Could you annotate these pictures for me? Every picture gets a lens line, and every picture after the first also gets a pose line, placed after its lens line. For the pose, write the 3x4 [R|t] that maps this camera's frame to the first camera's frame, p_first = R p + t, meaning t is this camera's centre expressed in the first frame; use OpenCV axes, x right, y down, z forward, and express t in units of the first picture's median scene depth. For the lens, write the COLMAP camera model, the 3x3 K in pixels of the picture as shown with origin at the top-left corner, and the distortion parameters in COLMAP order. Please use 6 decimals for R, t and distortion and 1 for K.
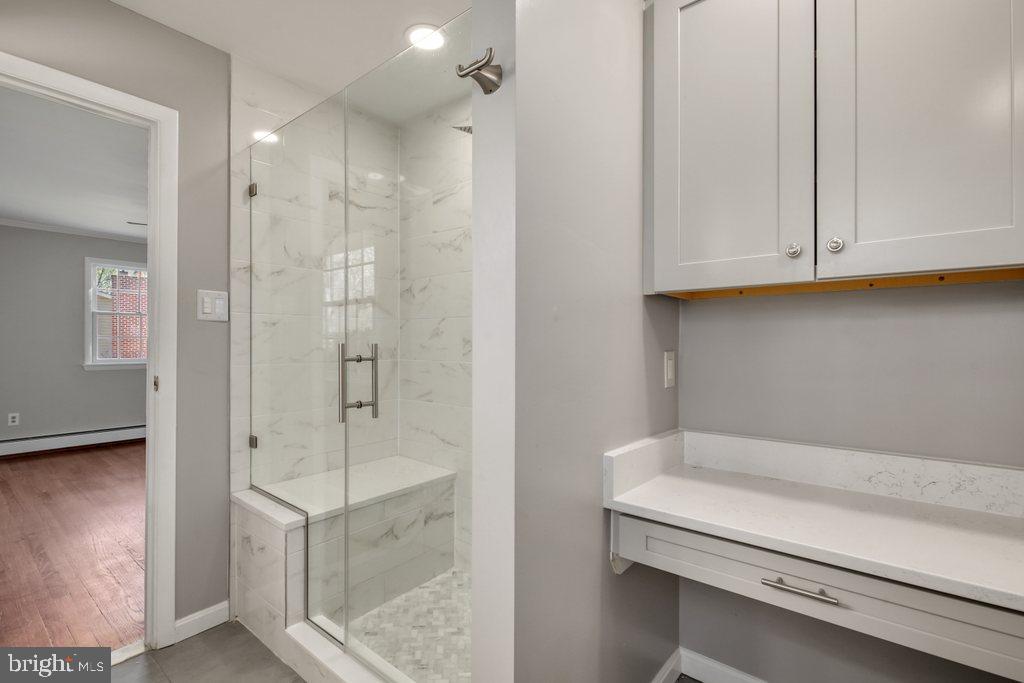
lens RADIAL K [[469.7, 0, 510.8], [0, 469.7, 342.0], [0, 0, 1]] dist [0.008401, -0.000413]
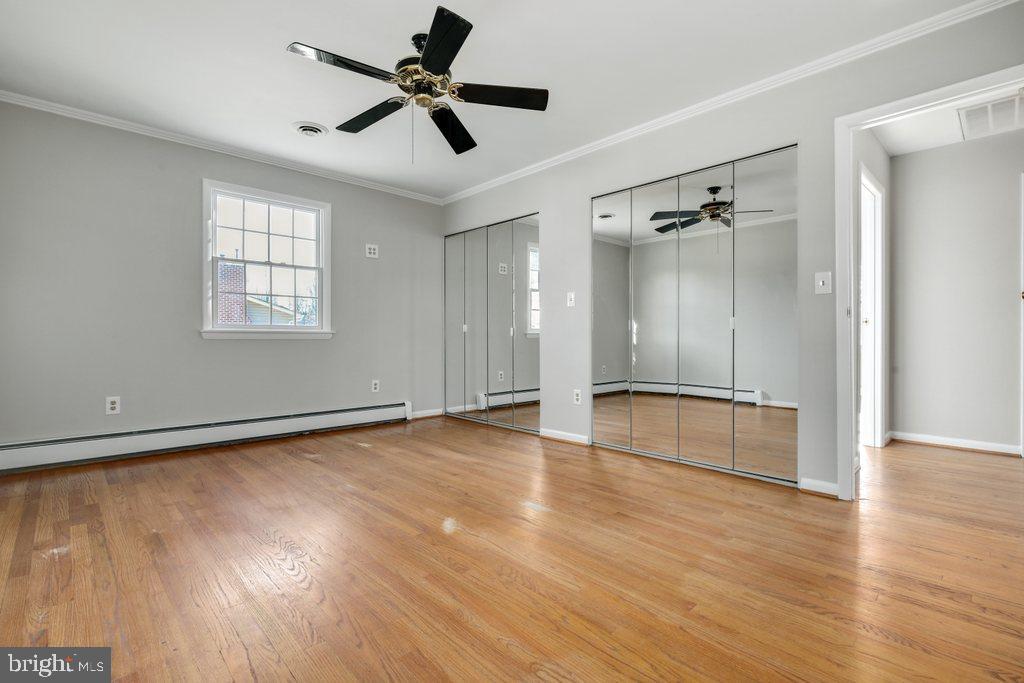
lens RADIAL K [[469.7, 0, 514.6], [0, 469.7, 342.2], [0, 0, 1]] dist [0.008401, -0.000413]
pose [[0.992625, -0.000232, -0.121227, -0.374533], [0.000805, 0.999989, 0.004678, 0.066866], [0.121224, -0.004741, 0.992614, 0.377882]]
